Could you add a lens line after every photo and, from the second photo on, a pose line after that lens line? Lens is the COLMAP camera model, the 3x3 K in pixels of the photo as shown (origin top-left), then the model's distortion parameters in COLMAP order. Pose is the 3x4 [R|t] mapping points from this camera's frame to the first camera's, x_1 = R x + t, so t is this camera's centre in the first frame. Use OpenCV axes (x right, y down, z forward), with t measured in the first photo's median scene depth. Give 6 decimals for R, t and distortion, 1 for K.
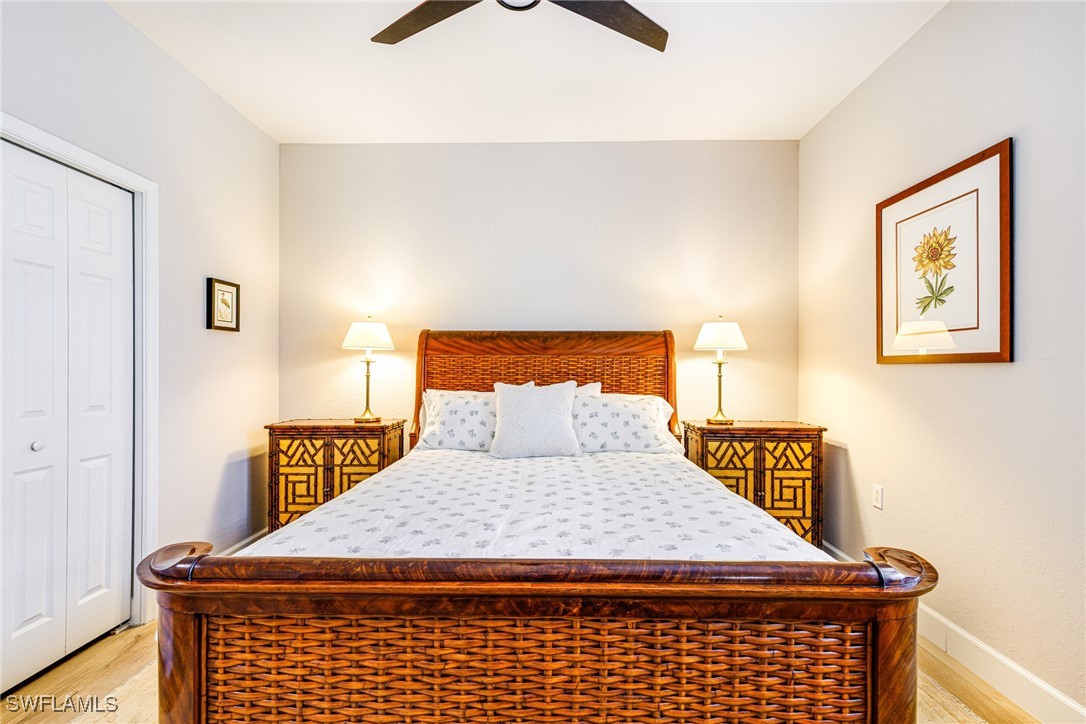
lens RADIAL K [[480.4, 0, 544.3], [0, 480.4, 365.9], [0, 0, 1]] dist [-0.002851, -0.000779]
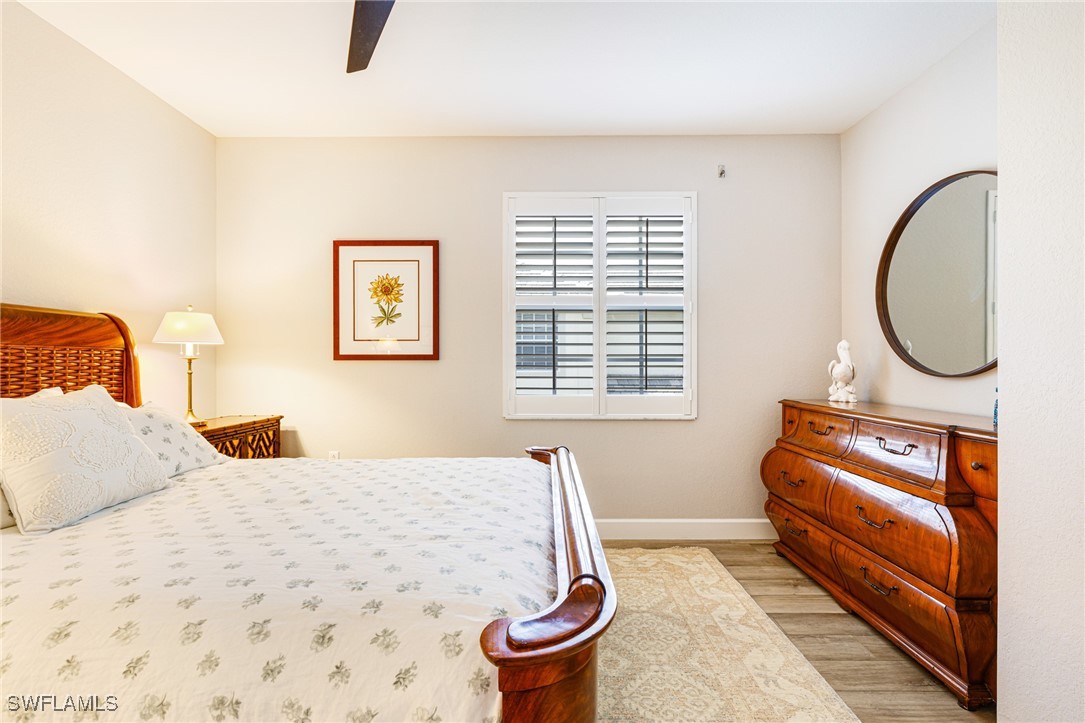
lens RADIAL K [[480.0, 0, 543.0], [0, 480.0, 361.3], [0, 0, 1]] dist [-0.002851, -0.000779]
pose [[-0.014375, 0.001072, 0.999896, -0.659426], [-0.001872, 0.999998, -0.001099, -0.001228], [-0.999895, -0.001888, -0.014373, 0.447817]]
